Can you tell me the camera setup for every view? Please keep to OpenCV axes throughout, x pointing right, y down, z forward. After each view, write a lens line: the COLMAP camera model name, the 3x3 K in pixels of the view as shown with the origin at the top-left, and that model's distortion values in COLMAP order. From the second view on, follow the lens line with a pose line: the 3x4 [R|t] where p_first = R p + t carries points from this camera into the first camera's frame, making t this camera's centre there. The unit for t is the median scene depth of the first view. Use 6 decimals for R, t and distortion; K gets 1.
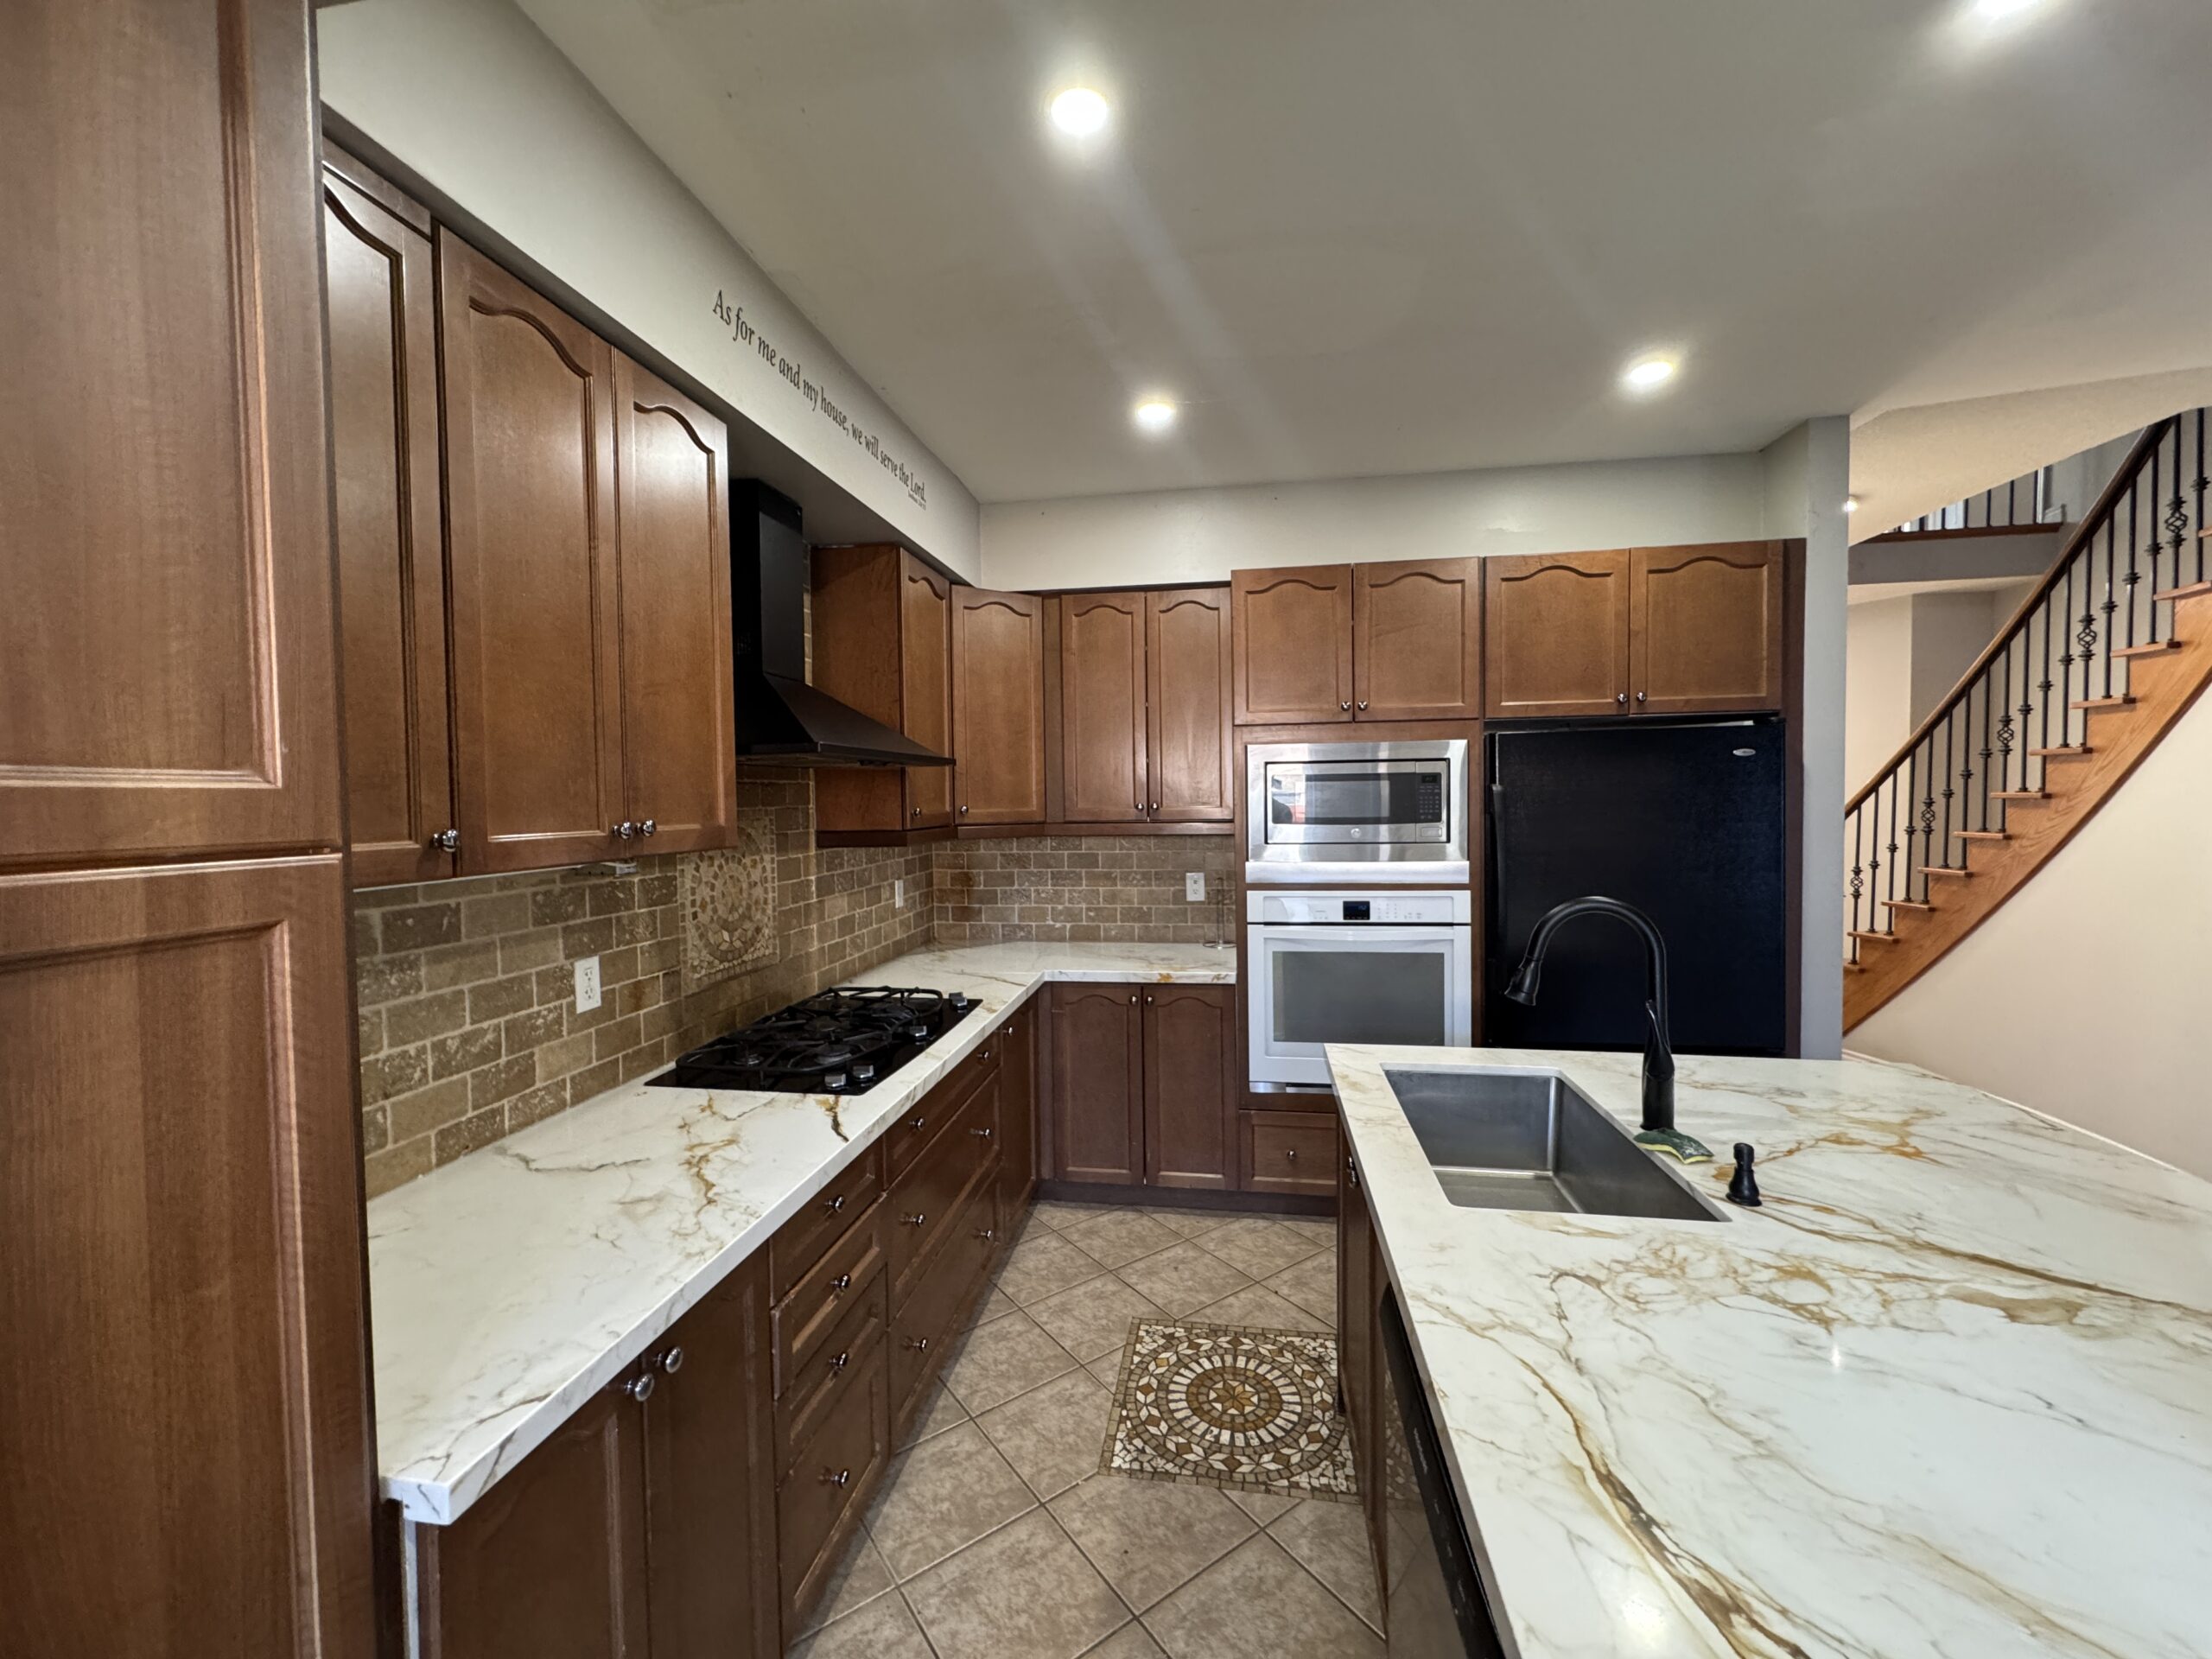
lens RADIAL K [[883.2, 0, 1107.1], [0, 883.2, 827.3], [0, 0, 1]] dist [0.001190, 0.000087]
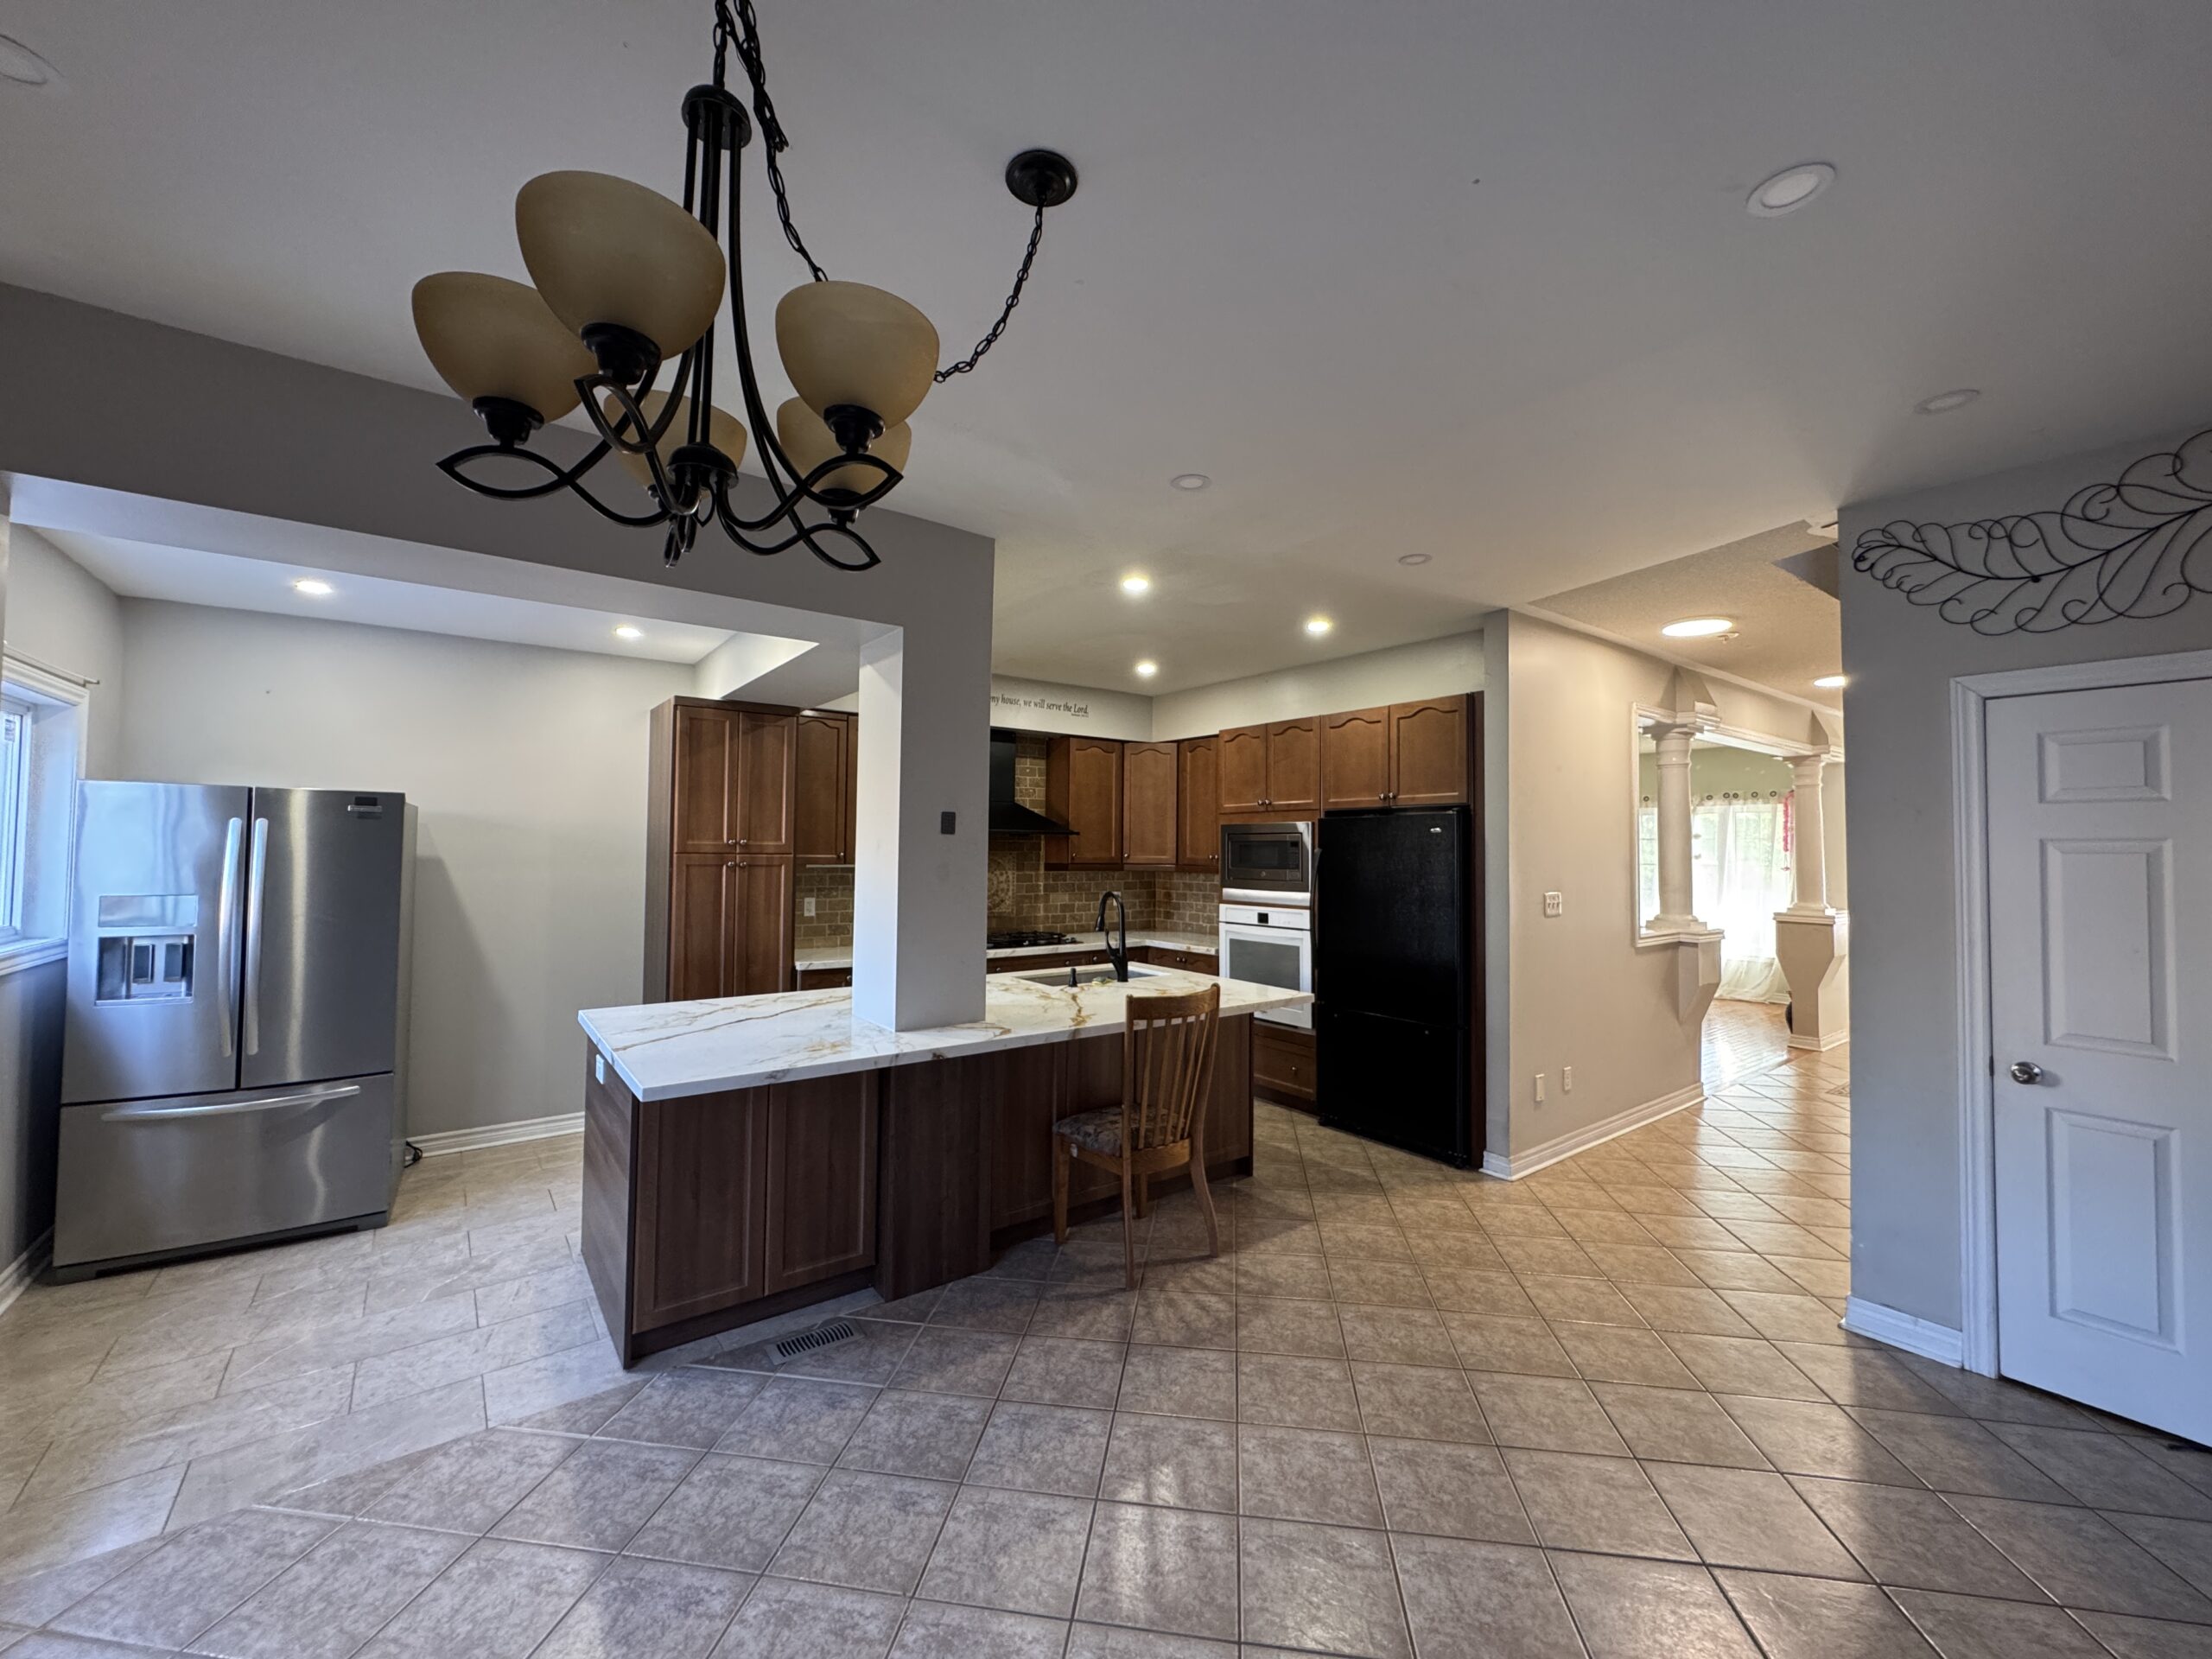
lens RADIAL K [[883.2, 0, 1109.2], [0, 883.2, 823.7], [0, 0, 1]] dist [0.001190, 0.000087]
pose [[0.719211, -0.000130, -0.694792, 1.301410], [-0.043891, 0.997994, -0.045620, 0.000078], [0.693404, 0.063306, 0.717763, -0.495256]]
